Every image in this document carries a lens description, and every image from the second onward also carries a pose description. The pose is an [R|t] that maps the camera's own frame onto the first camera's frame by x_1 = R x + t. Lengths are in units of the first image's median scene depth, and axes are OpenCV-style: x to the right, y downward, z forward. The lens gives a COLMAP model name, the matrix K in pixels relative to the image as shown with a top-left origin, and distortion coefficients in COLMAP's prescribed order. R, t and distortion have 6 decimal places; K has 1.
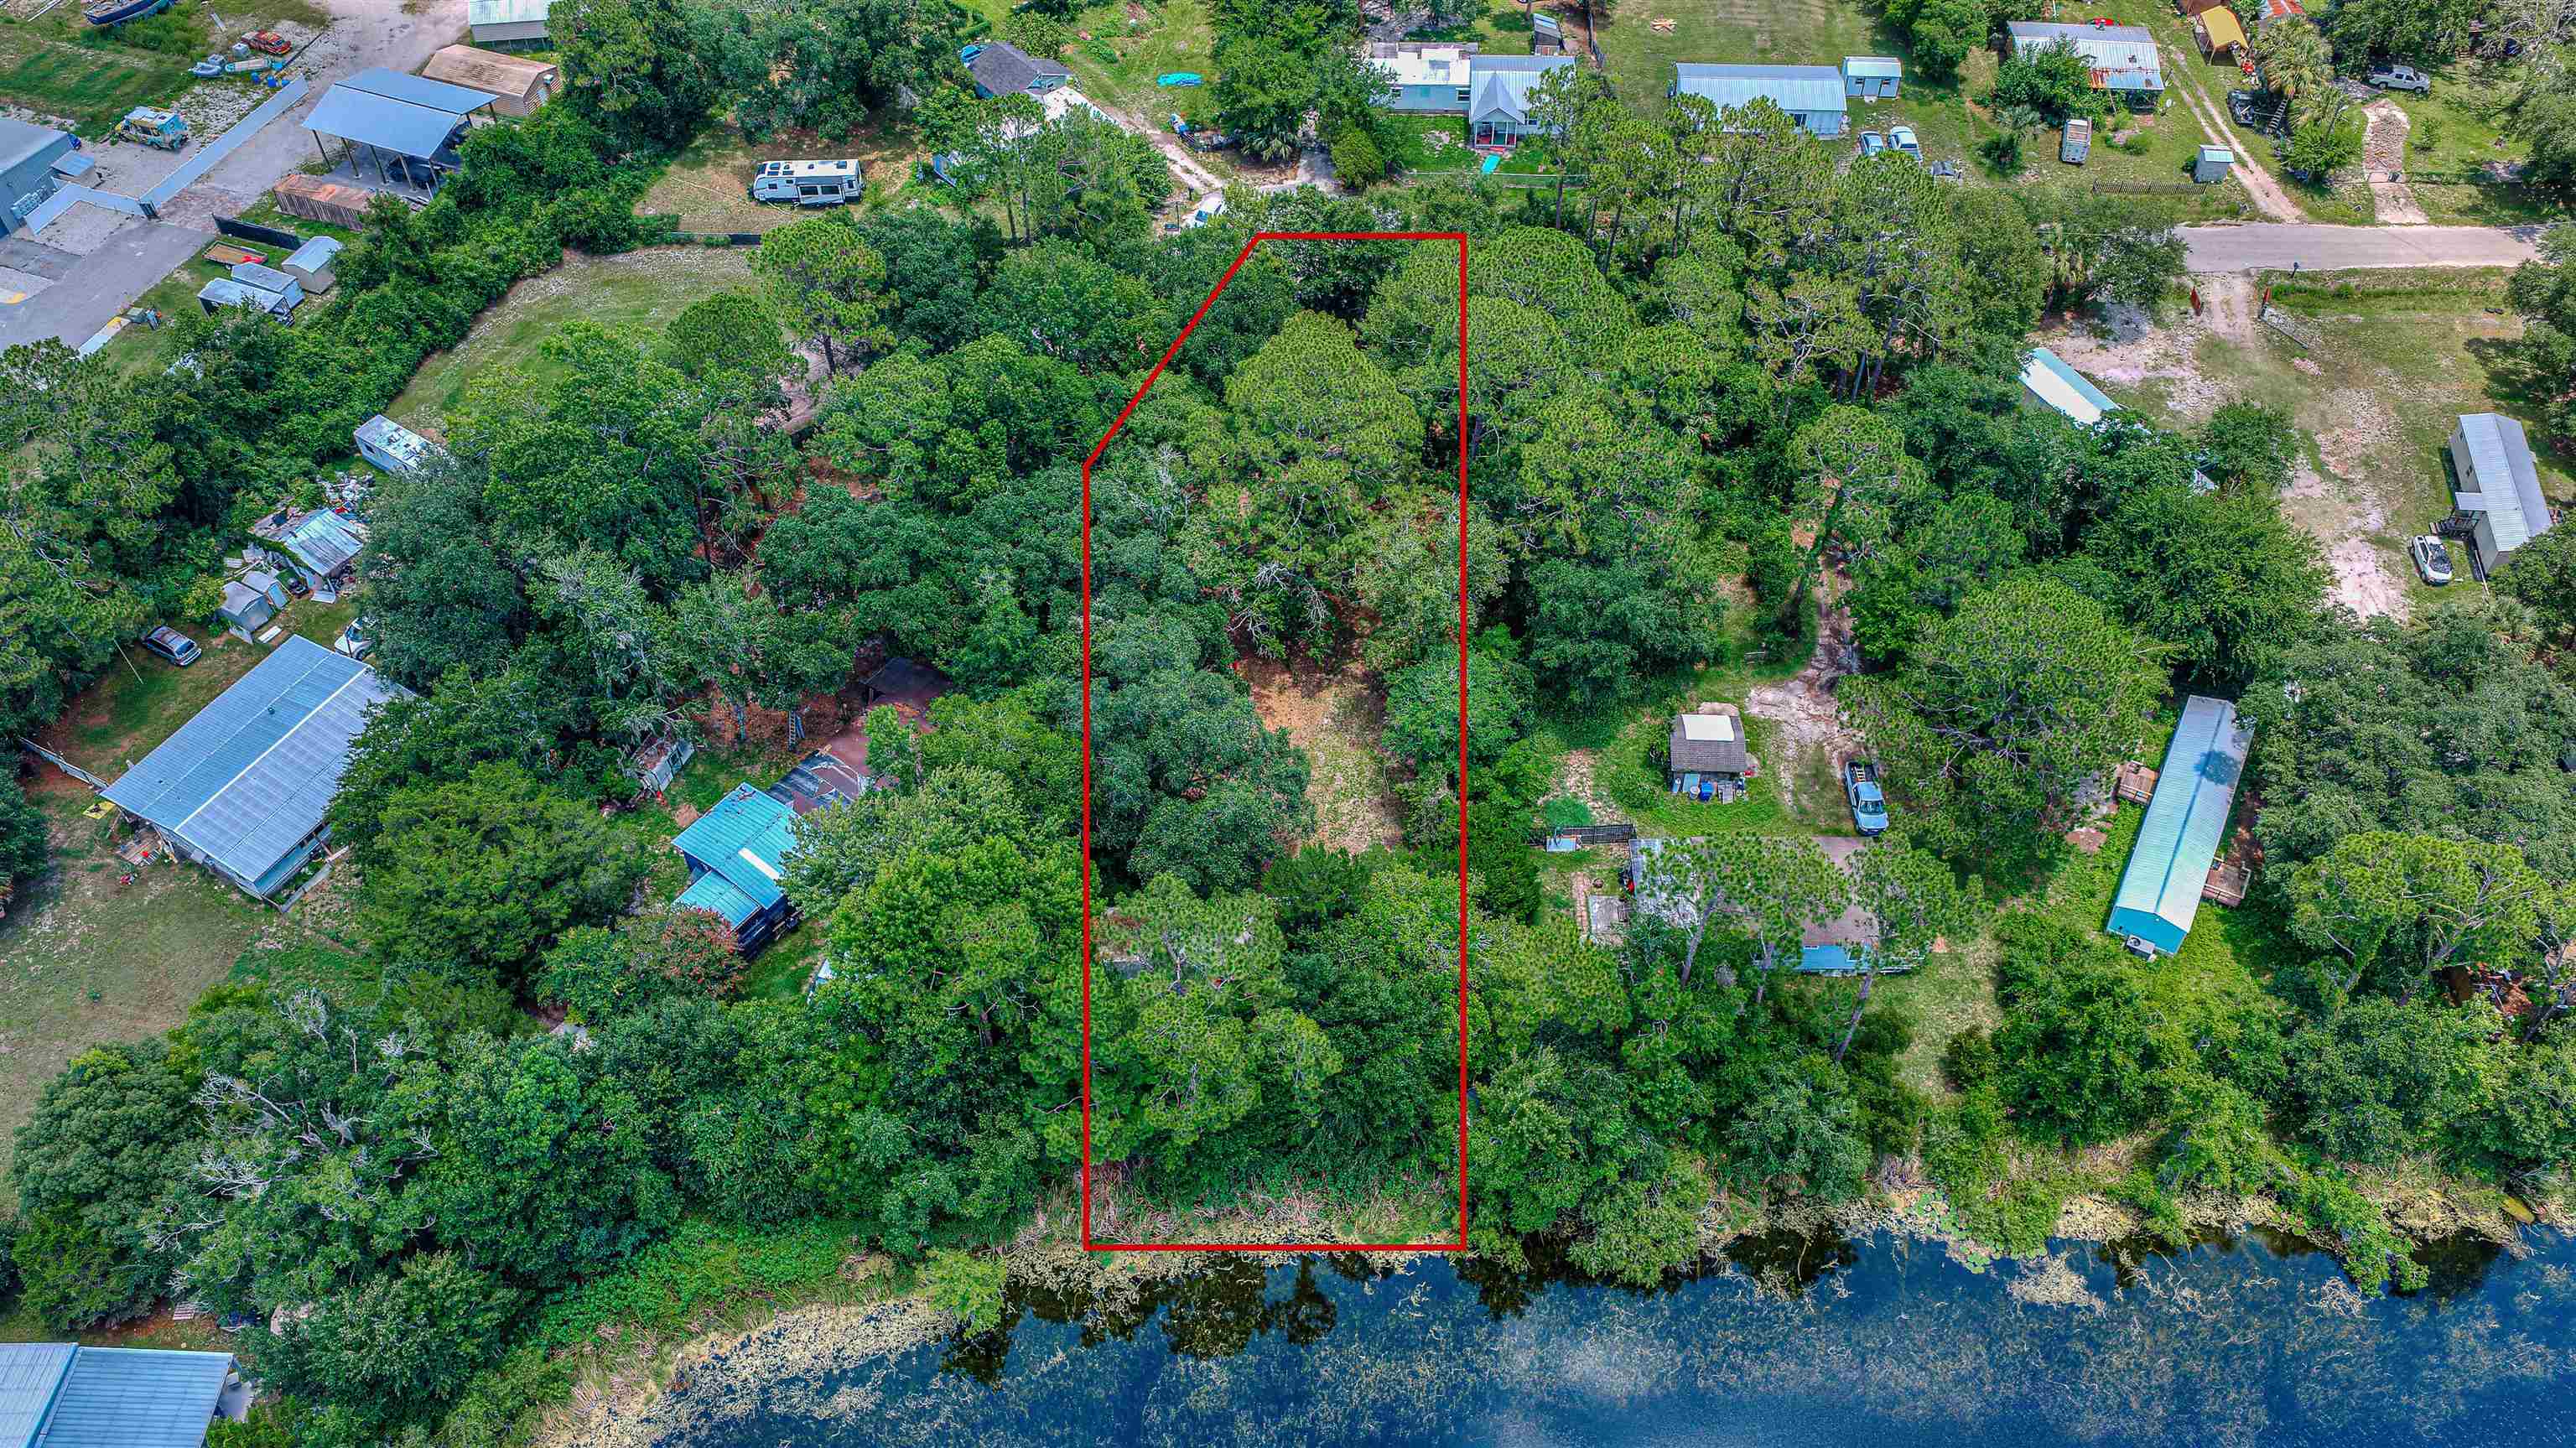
lens RADIAL K [[2110.3, 0, 1290.5], [0, 2110.3, 728.3], [0, 0, 1]] dist [0.036454, -0.060588]
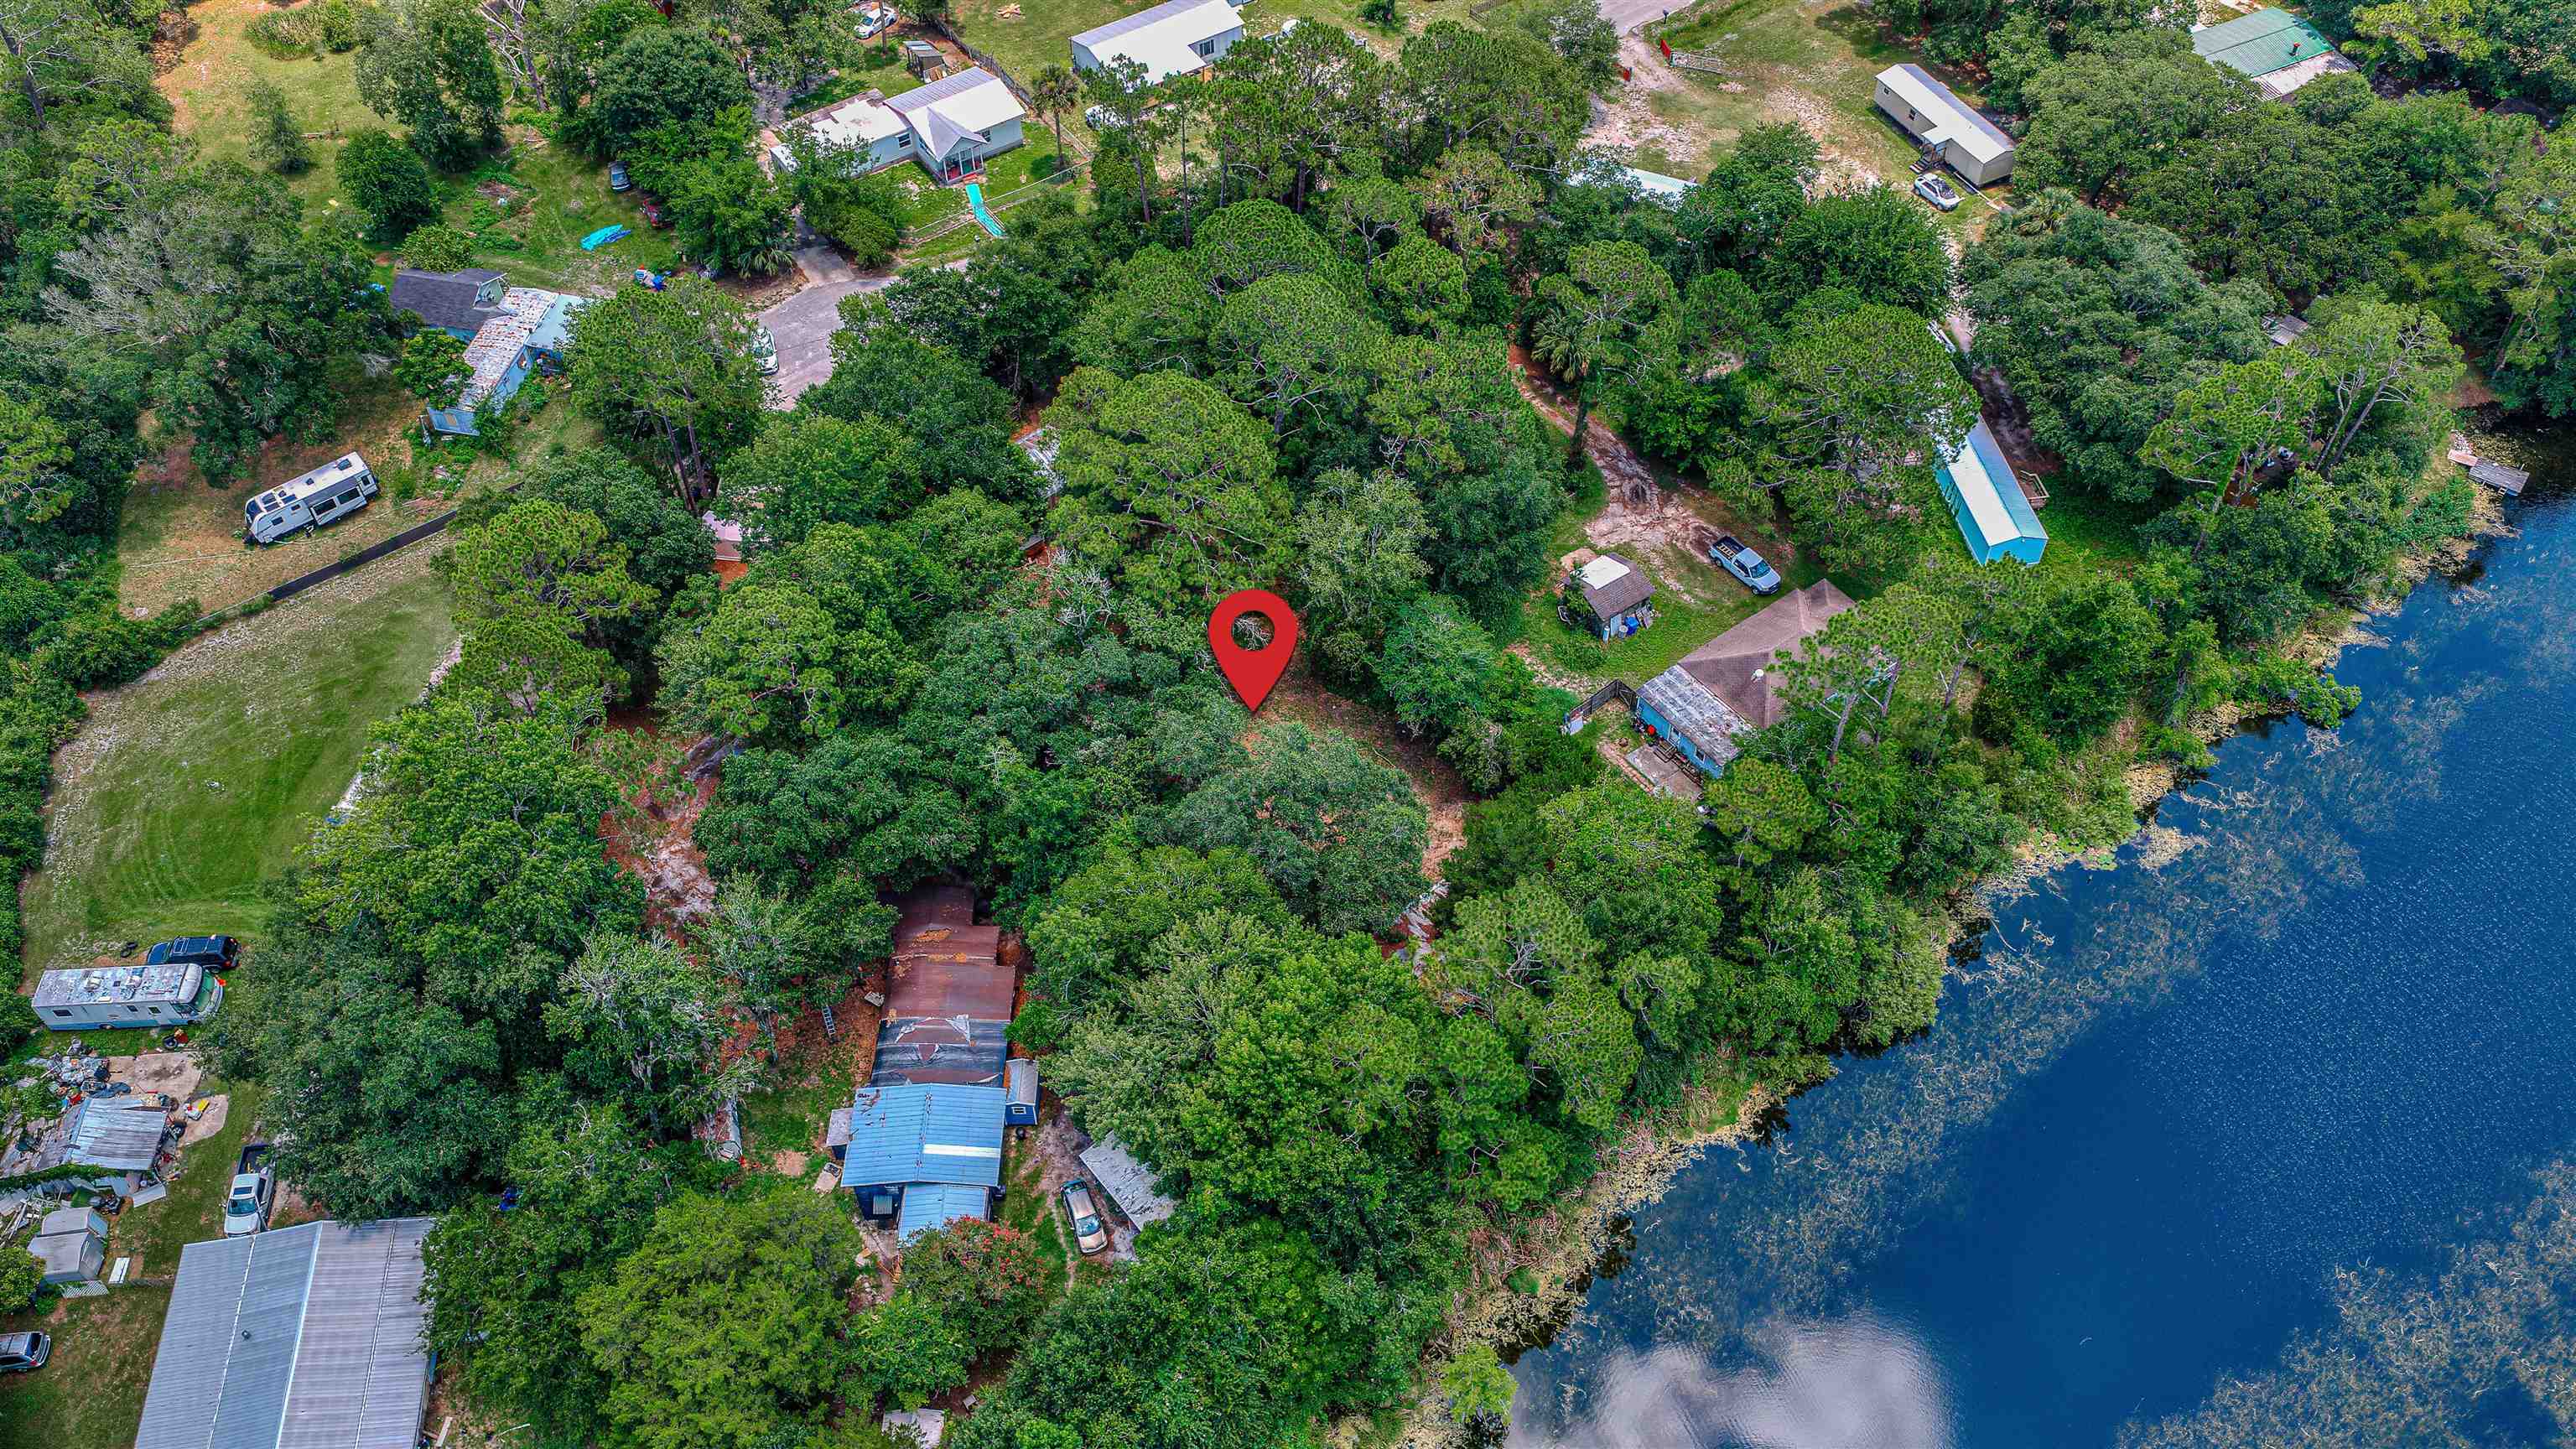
lens RADIAL K [[2110.4, 0, 1291.9], [0, 2110.4, 724.3], [0, 0, 1]] dist [0.036454, -0.060588]
pose [[0.798019, -0.459062, 0.390420, -0.387940], [0.456658, 0.883389, 0.105295, -0.119414], [-0.393230, 0.094261, 0.914596, 0.102590]]
